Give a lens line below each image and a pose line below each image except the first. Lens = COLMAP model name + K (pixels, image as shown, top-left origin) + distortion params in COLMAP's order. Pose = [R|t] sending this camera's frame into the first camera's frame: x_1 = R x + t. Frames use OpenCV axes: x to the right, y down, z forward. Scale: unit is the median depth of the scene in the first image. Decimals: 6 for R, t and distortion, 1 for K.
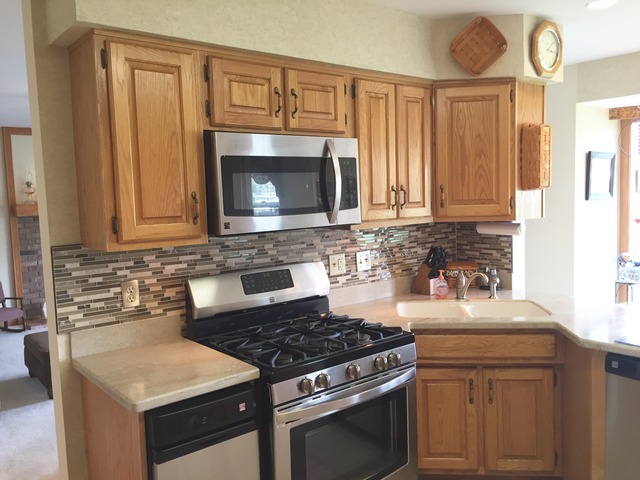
lens RADIAL K [[546.2, 0, 319.1], [0, 546.2, 236.2], [0, 0, 1]] dist [0.093141, -0.131986]
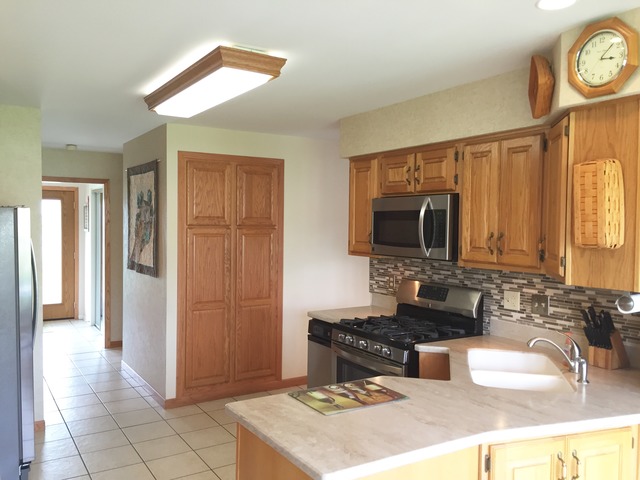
lens RADIAL K [[546.2, 0, 319.1], [0, 546.2, 236.2], [0, 0, 1]] dist [0.093141, -0.131986]
pose [[-0.124016, 0.052293, -0.990901, 1.473463], [-0.089092, 0.993990, 0.063606, -0.142238], [0.988273, 0.096169, -0.118612, 0.910108]]
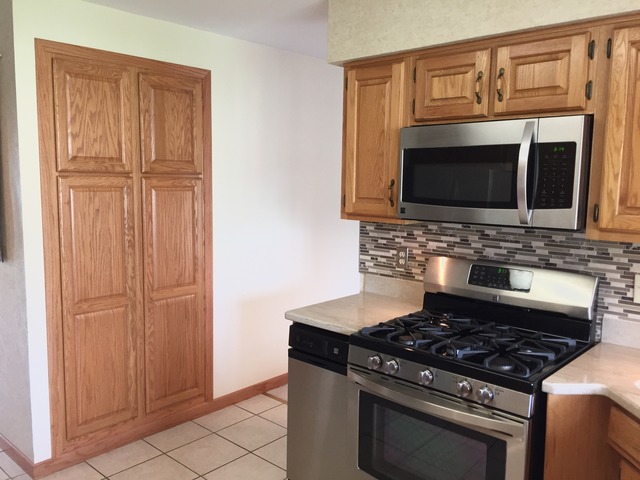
lens RADIAL K [[546.2, 0, 319.1], [0, 546.2, 236.2], [0, 0, 1]] dist [0.093141, -0.131986]
pose [[0.145215, 0.136852, -0.979890, 0.818856], [-0.098924, 0.987433, 0.123246, -0.077511], [0.984442, 0.079037, 0.156928, 0.575571]]
